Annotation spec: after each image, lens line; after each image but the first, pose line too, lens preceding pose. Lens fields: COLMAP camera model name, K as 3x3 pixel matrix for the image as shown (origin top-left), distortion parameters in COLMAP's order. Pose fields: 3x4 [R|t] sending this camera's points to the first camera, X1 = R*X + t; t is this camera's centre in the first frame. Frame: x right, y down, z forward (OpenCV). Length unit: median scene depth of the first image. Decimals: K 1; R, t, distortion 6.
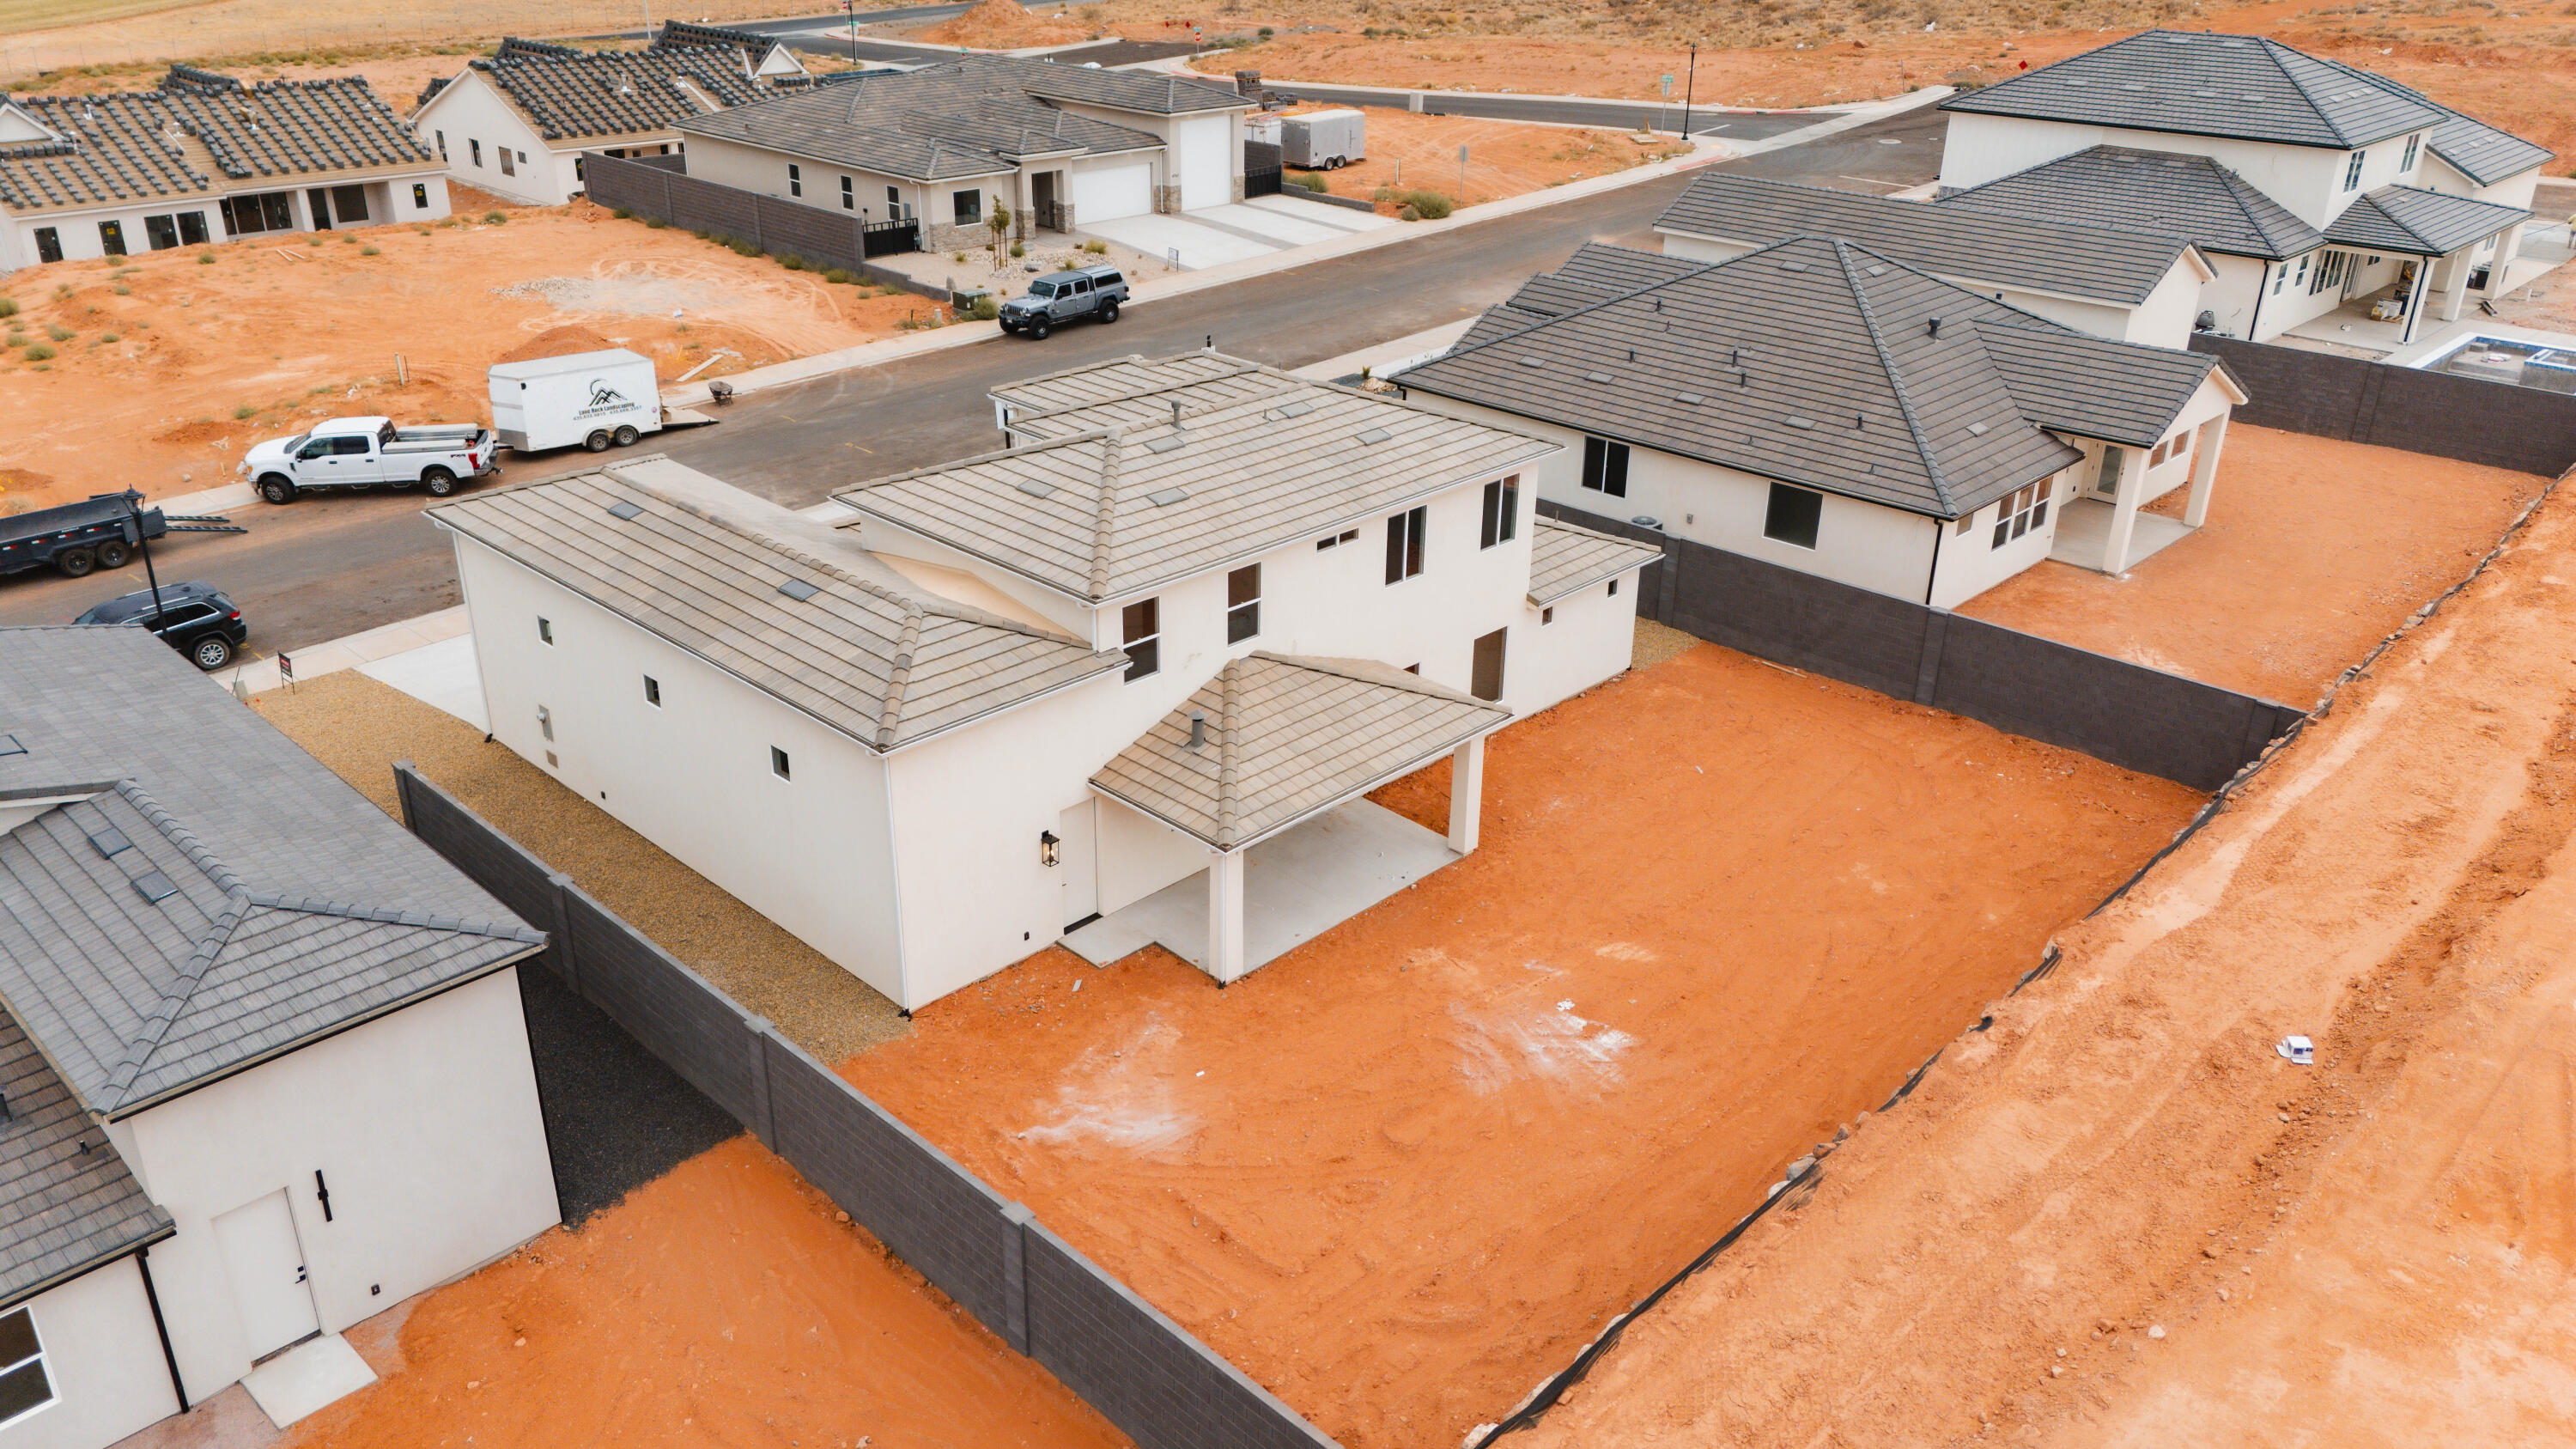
lens RADIAL K [[1889.2, 0, 1285.9], [0, 1889.2, 716.2], [0, 0, 1]] dist [0.050401, -0.025800]
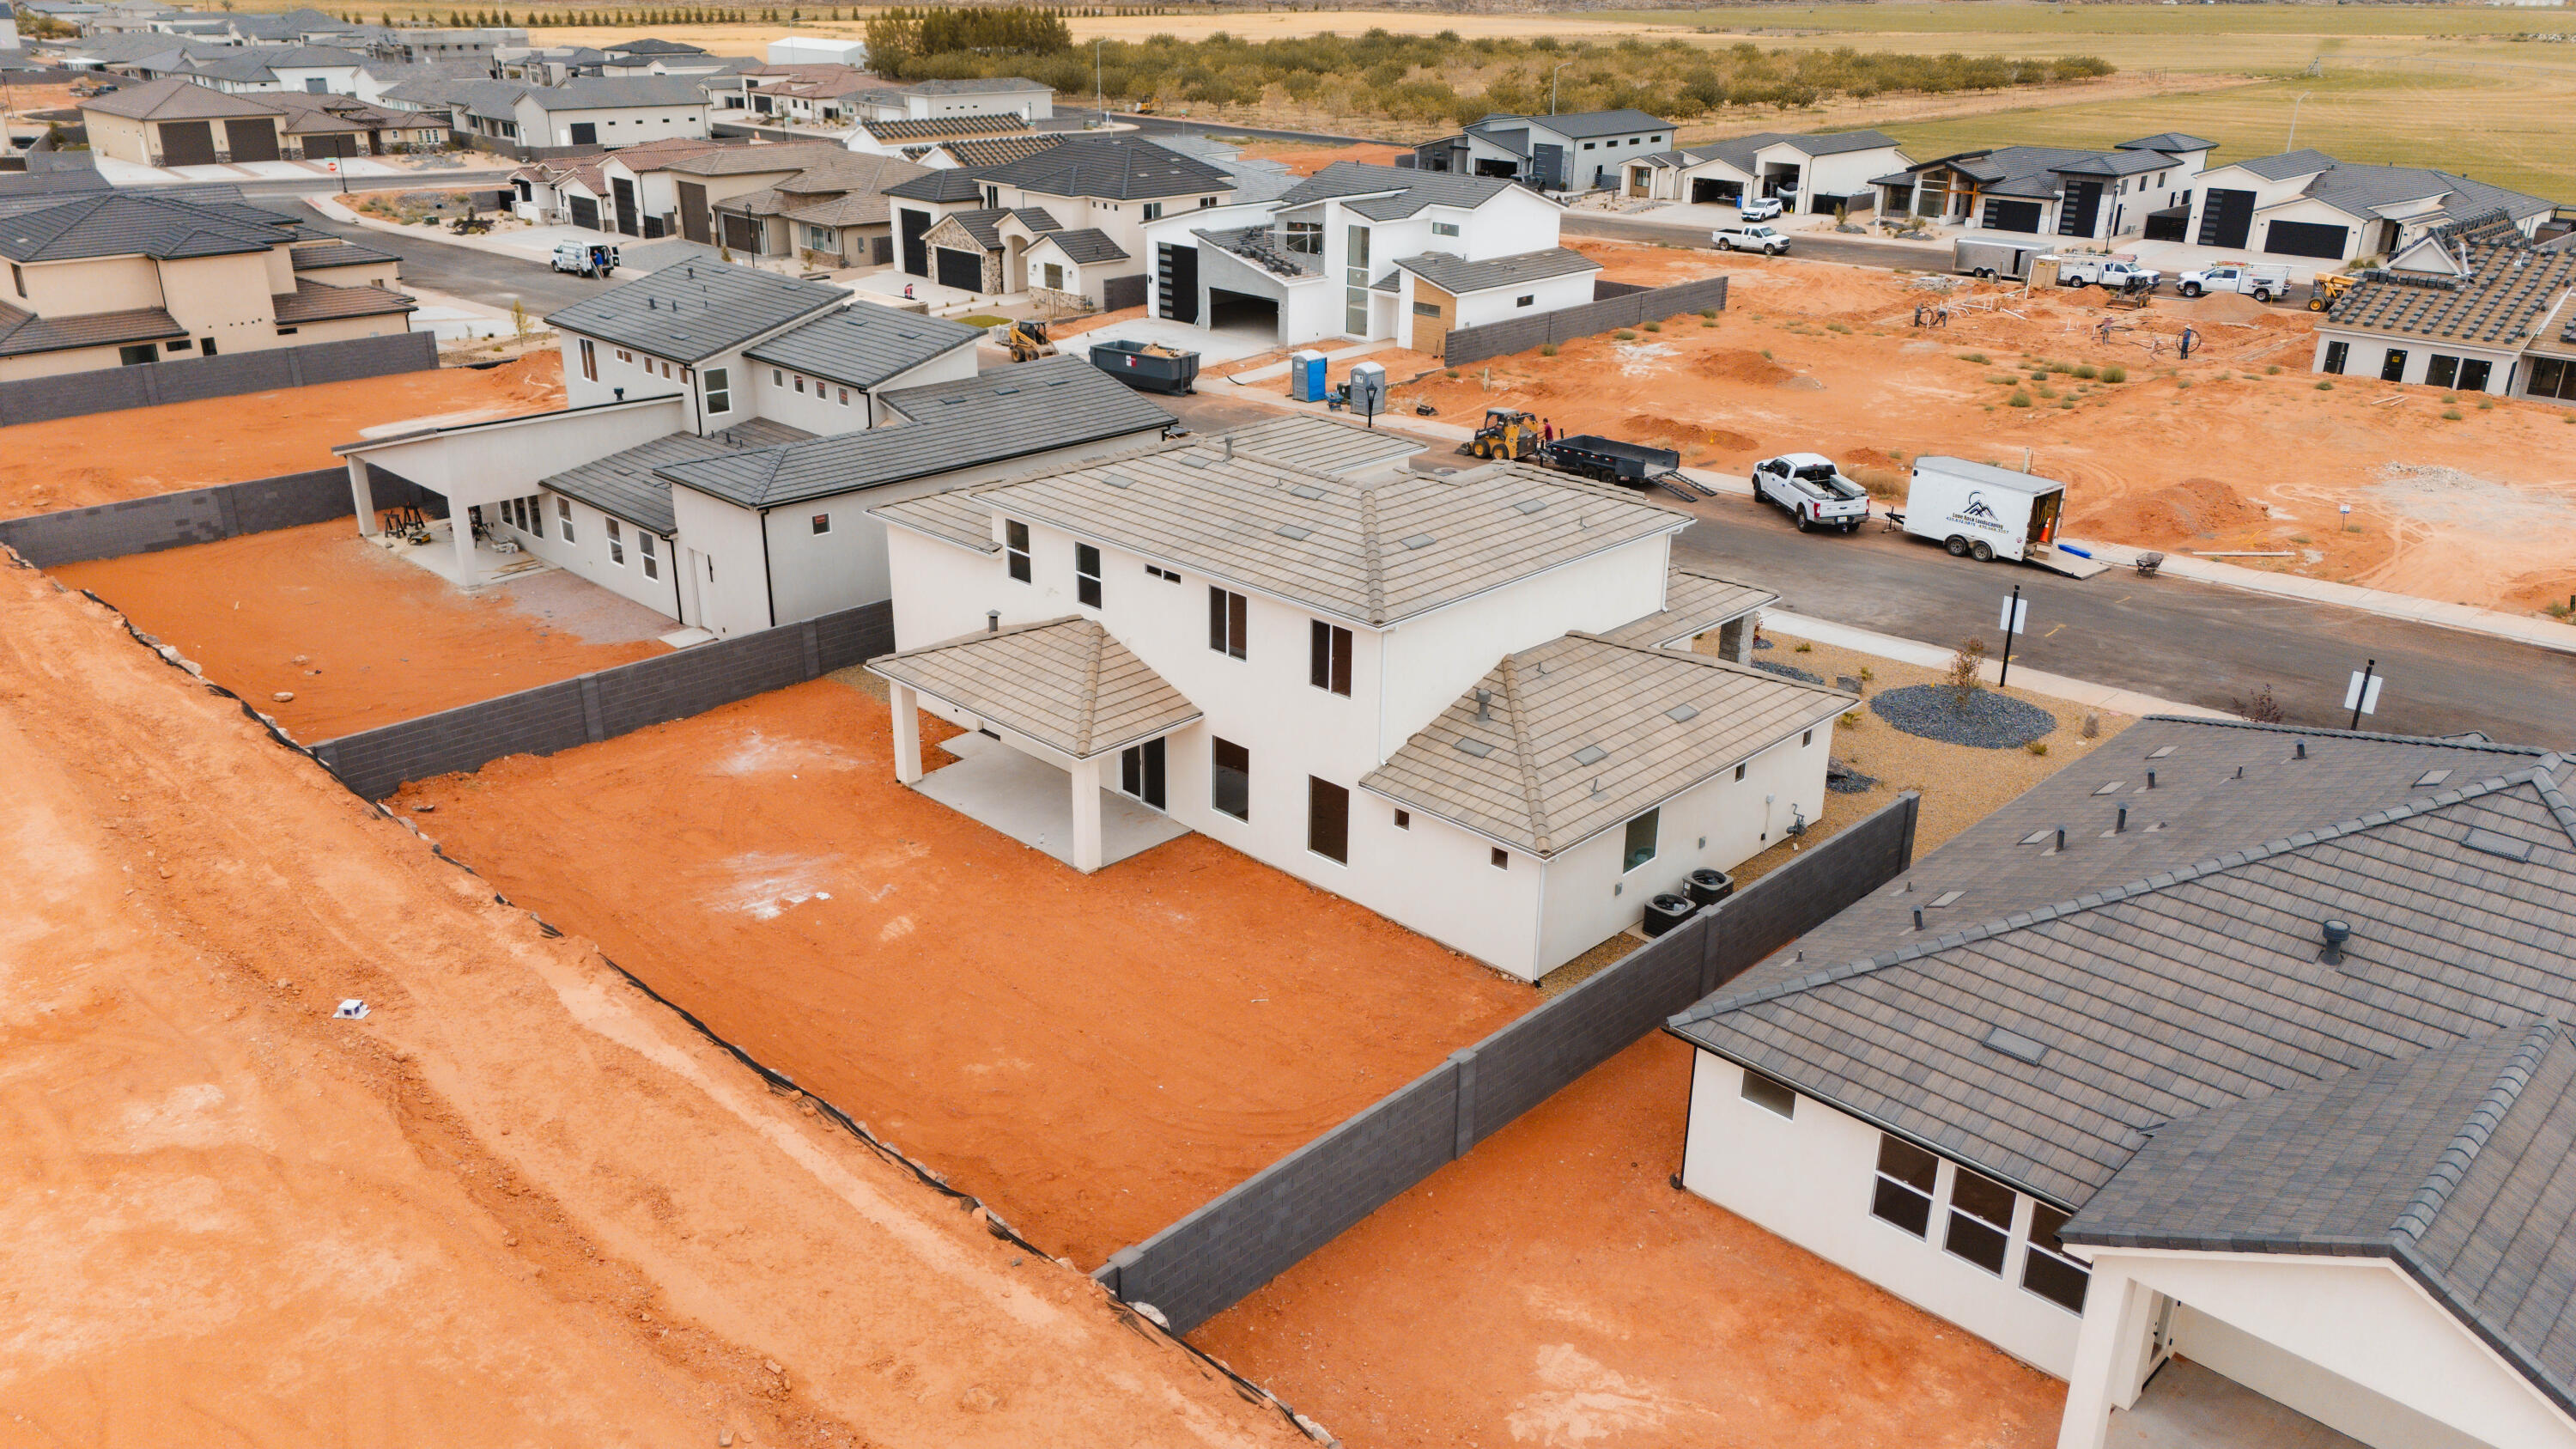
lens RADIAL K [[1889.2, 0, 1291.1], [0, 1889.2, 736.6], [0, 0, 1]] dist [0.050401, -0.025800]
pose [[0.002133, 0.371639, -0.928375, 1.111346], [-0.433806, 0.836817, 0.333991, -0.421696], [0.901004, 0.402022, 0.163005, 0.919898]]
